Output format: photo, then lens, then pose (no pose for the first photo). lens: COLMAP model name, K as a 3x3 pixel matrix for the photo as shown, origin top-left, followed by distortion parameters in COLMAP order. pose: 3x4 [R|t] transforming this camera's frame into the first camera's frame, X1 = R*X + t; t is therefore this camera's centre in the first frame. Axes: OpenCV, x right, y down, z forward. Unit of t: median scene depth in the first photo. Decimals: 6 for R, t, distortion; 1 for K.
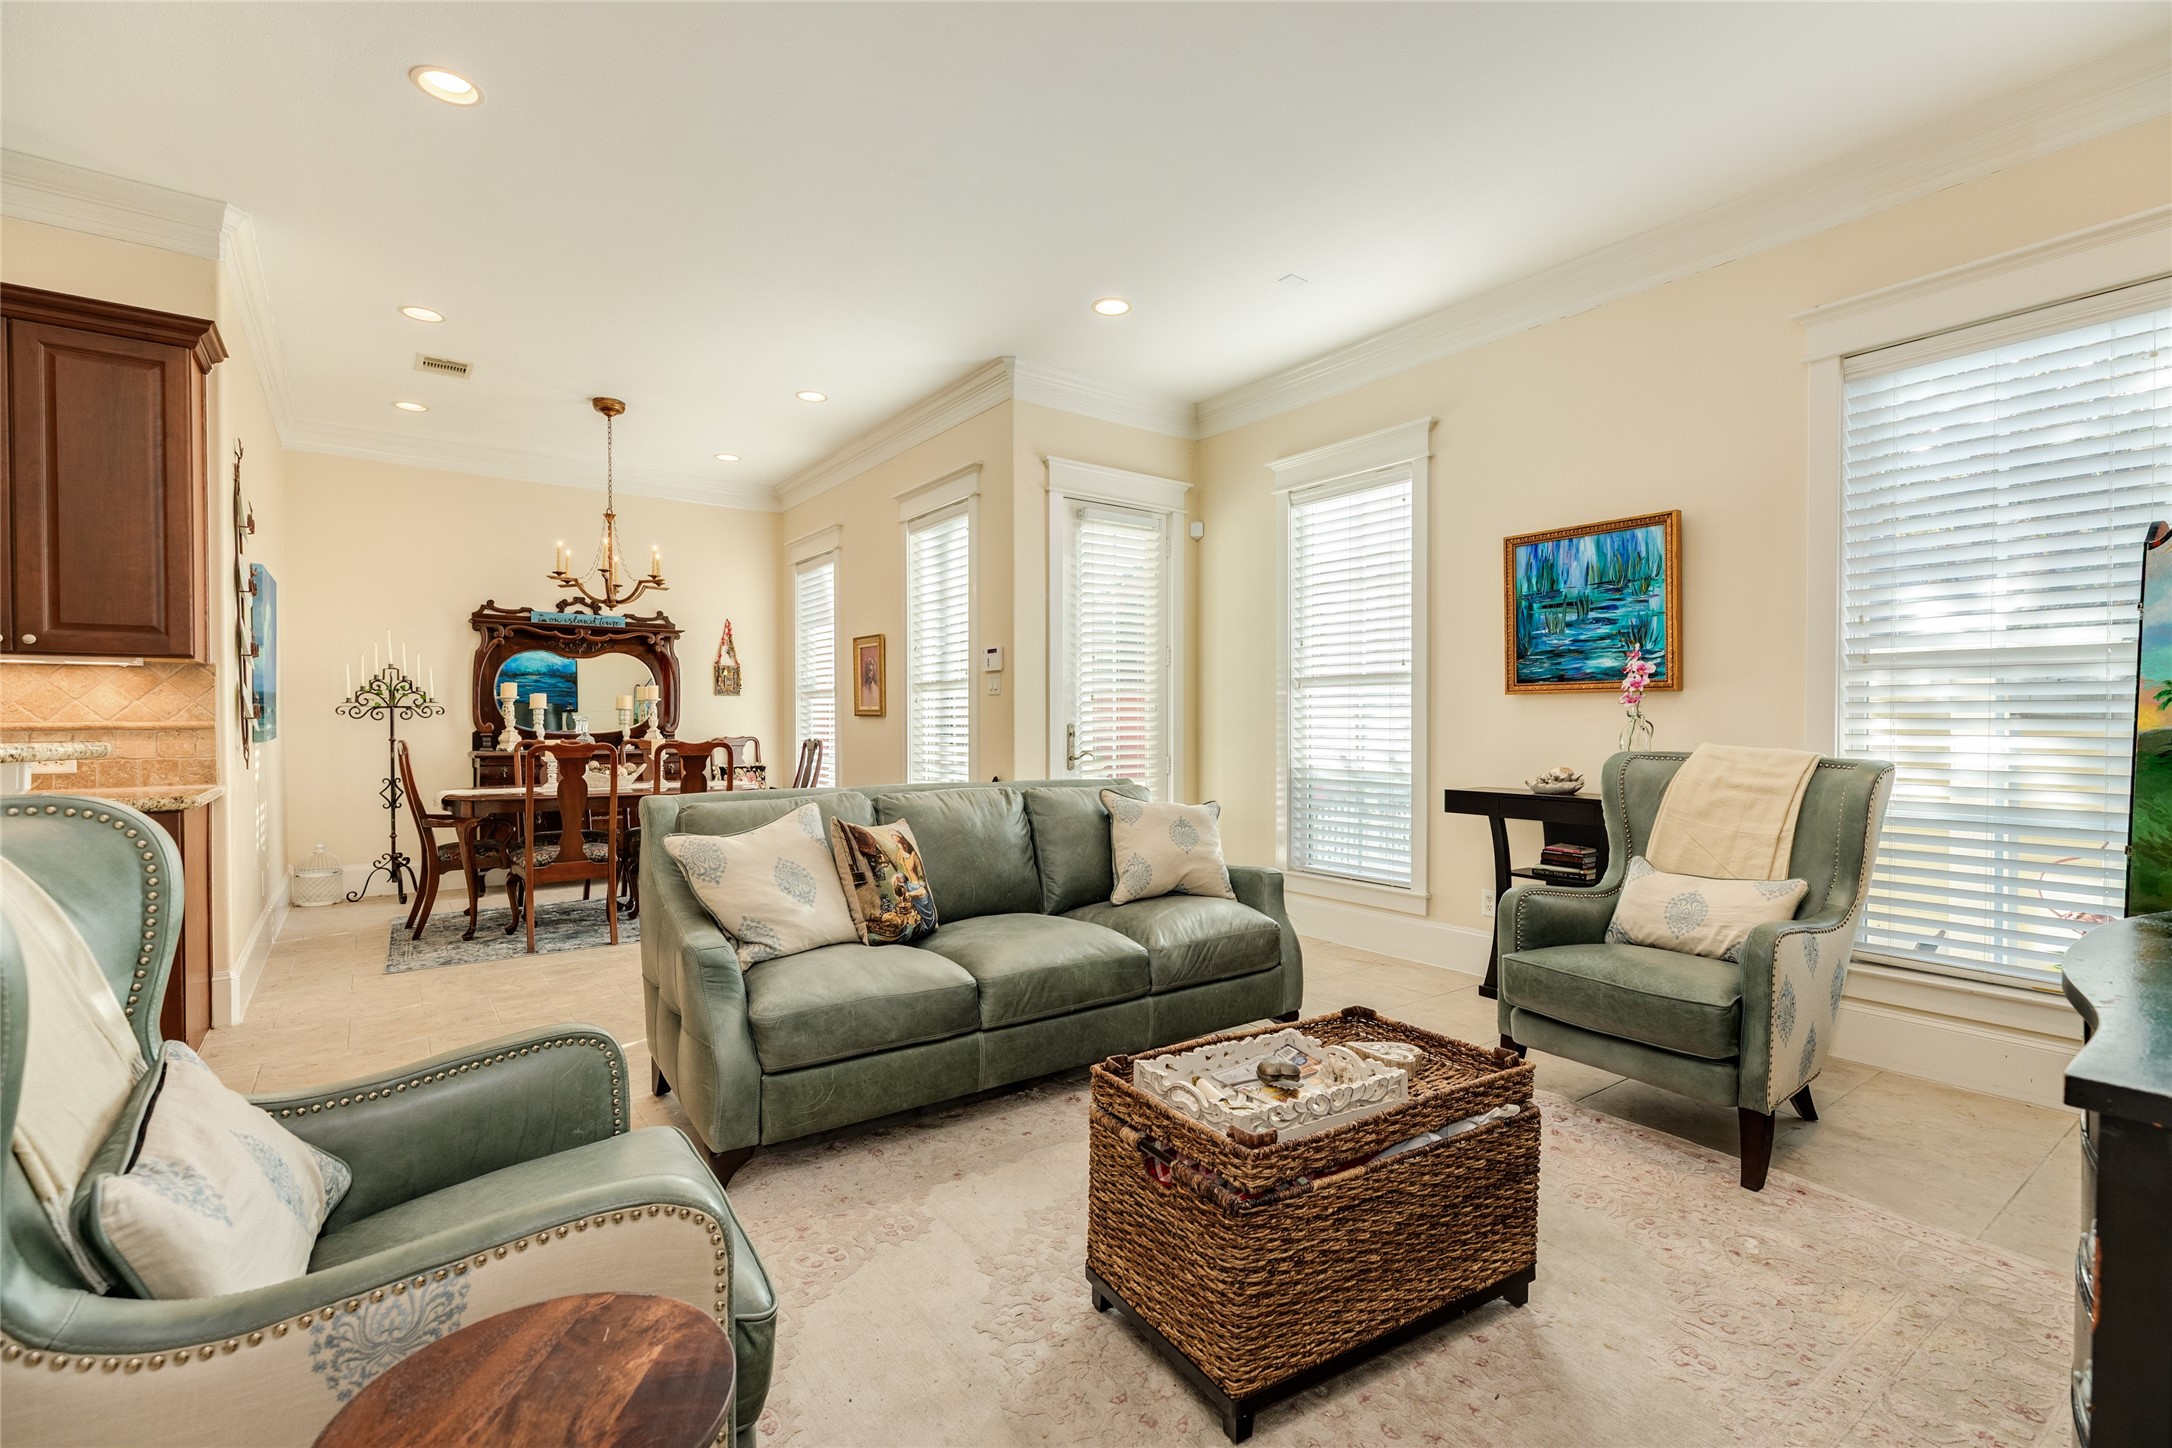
lens RADIAL K [[967.4, 0, 1080.7], [0, 967.4, 732.1], [0, 0, 1]] dist [0.001459, 0.000864]
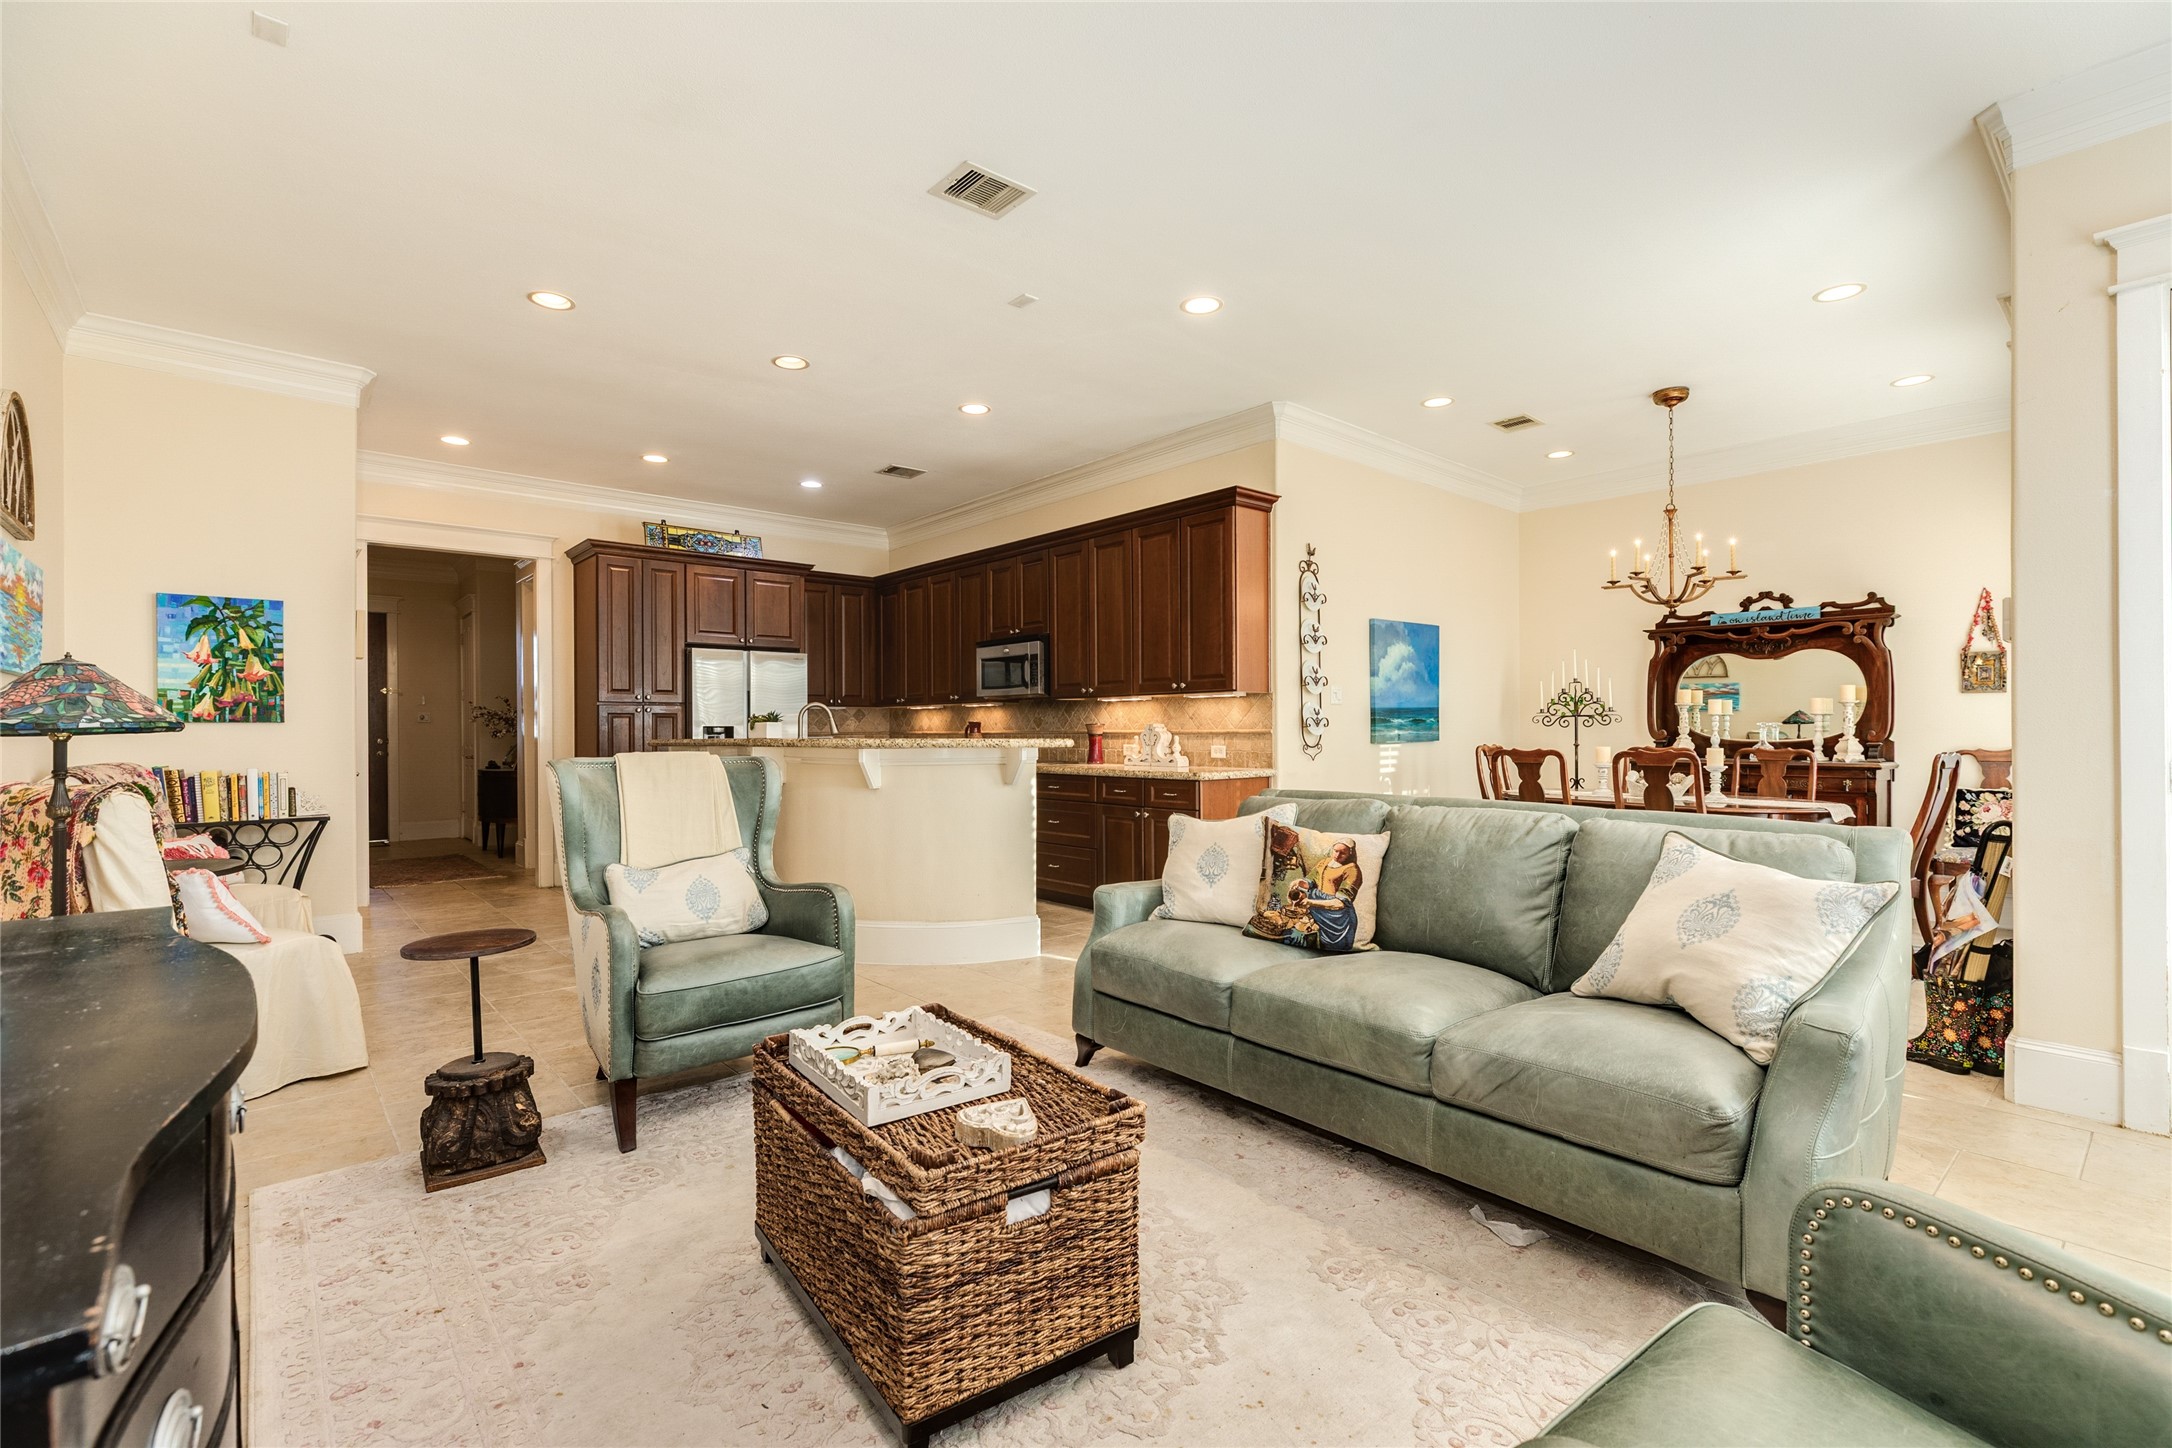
lens RADIAL K [[967.4, 0, 1076.9], [0, 967.4, 724.9], [0, 0, 1]] dist [0.001459, 0.000864]
pose [[0.062637, -0.005831, -0.998019, 0.430736], [-0.008847, 0.999940, -0.006397, -0.003511], [0.997997, 0.009231, 0.062581, 0.370368]]
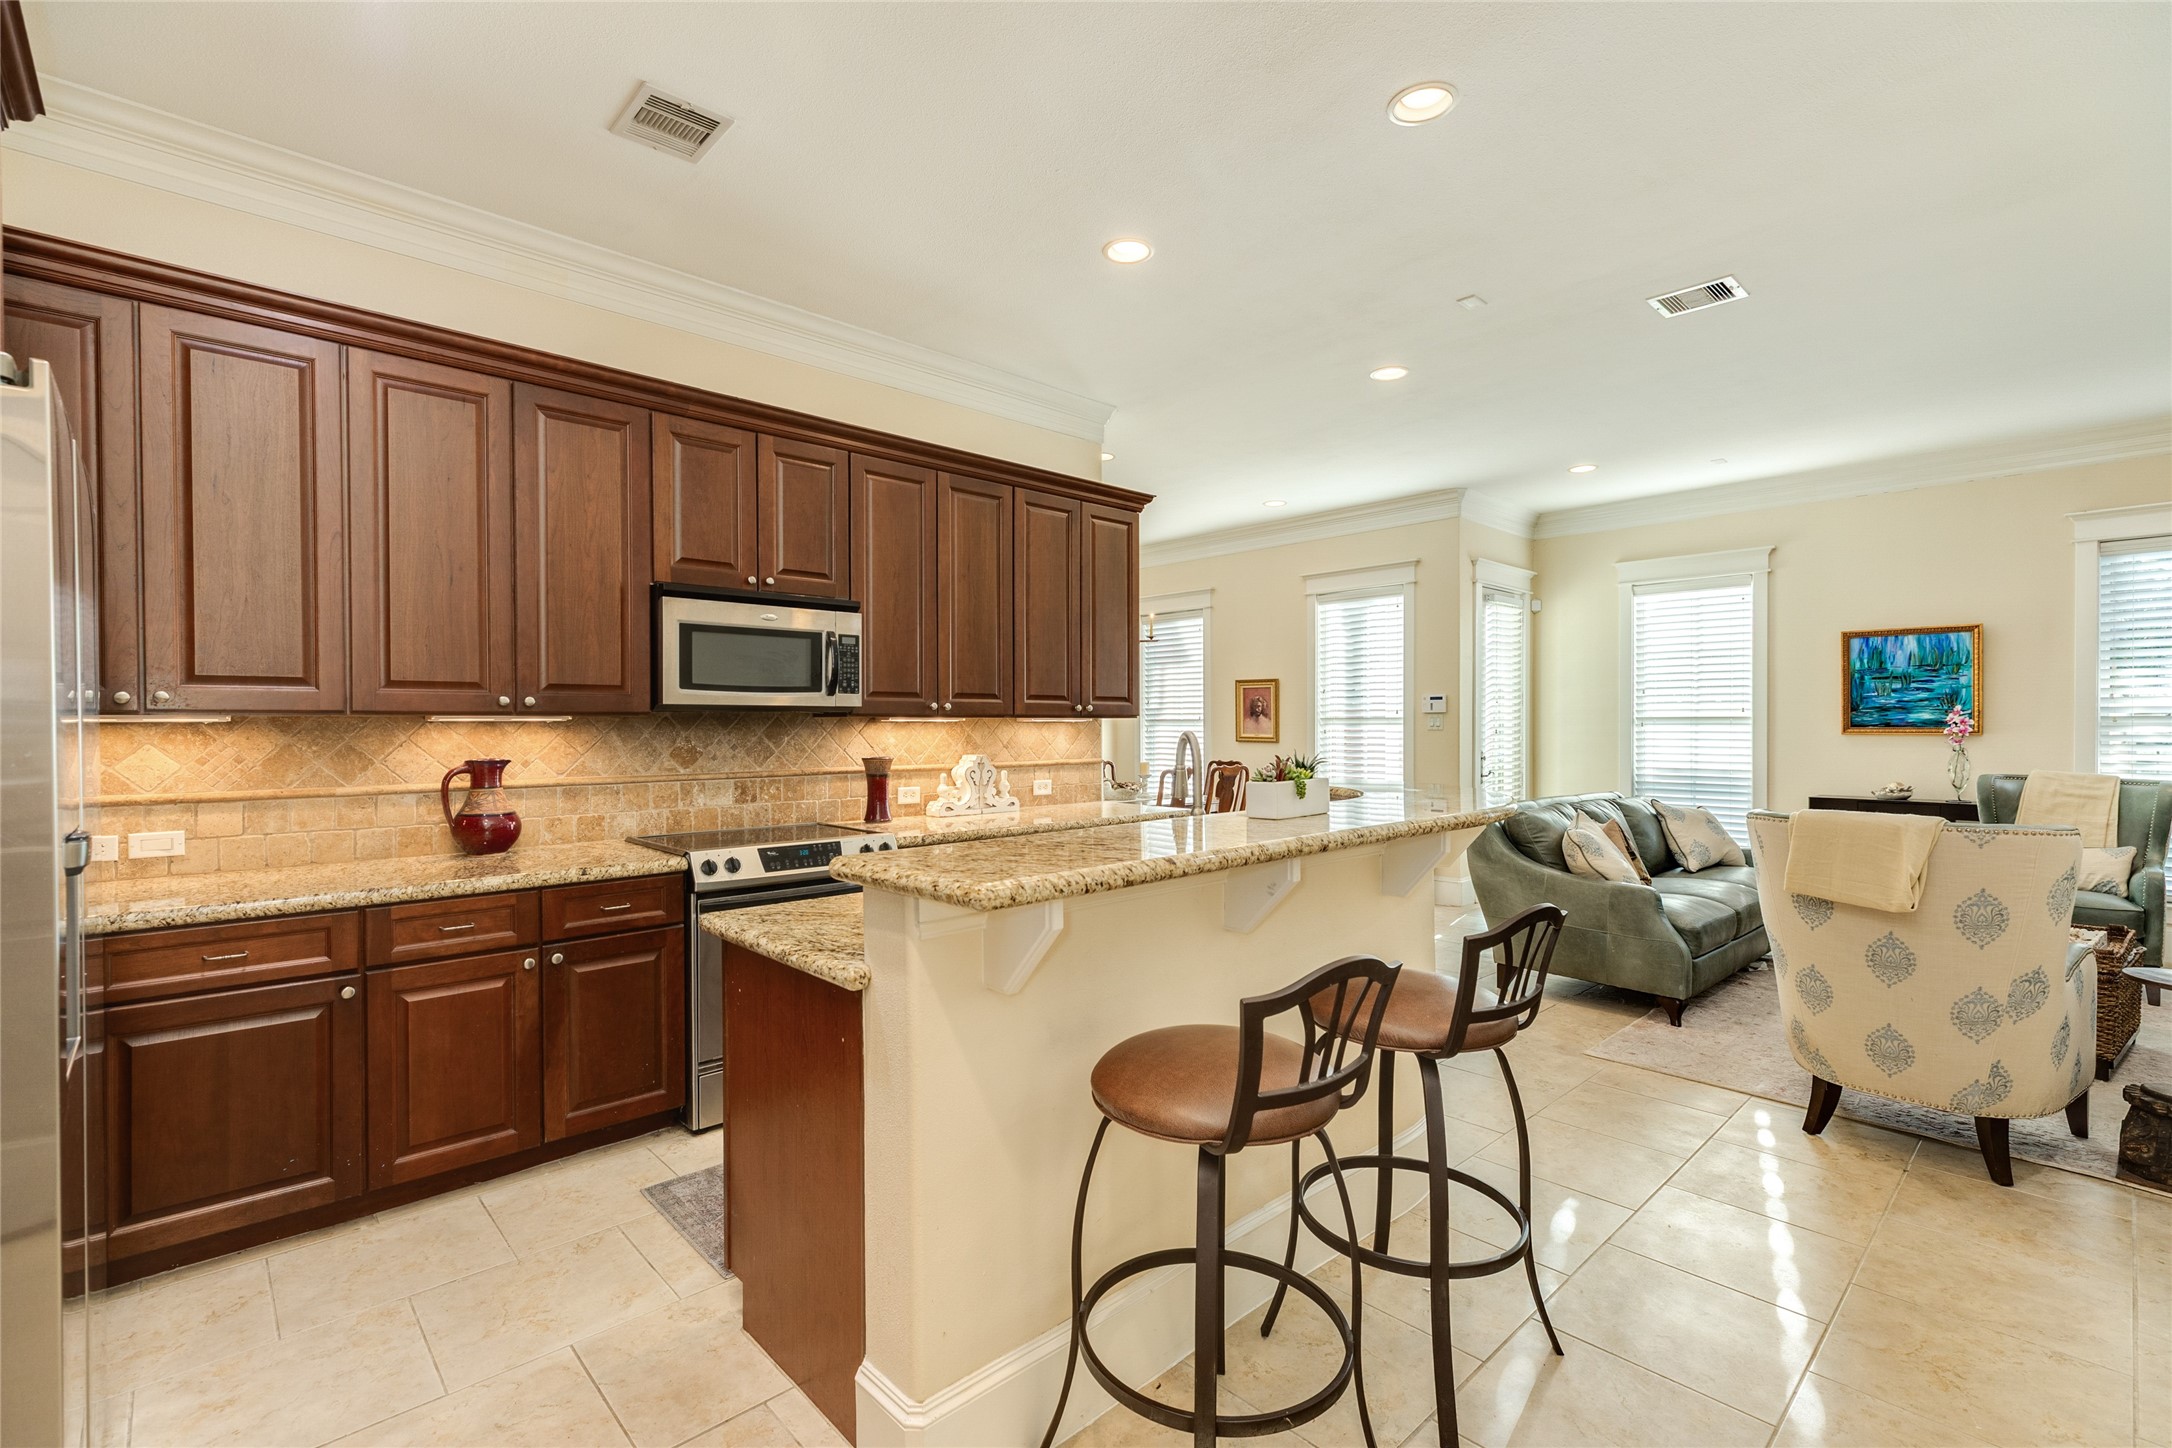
lens RADIAL K [[967.4, 0, 1081.1], [0, 967.4, 733.0], [0, 0, 1]] dist [0.001459, 0.000864]
pose [[0.992131, -0.000291, 0.125204, -0.705307], [0.000911, 0.999988, -0.004896, -0.025931], [-0.125201, 0.004971, 0.992119, -0.272827]]
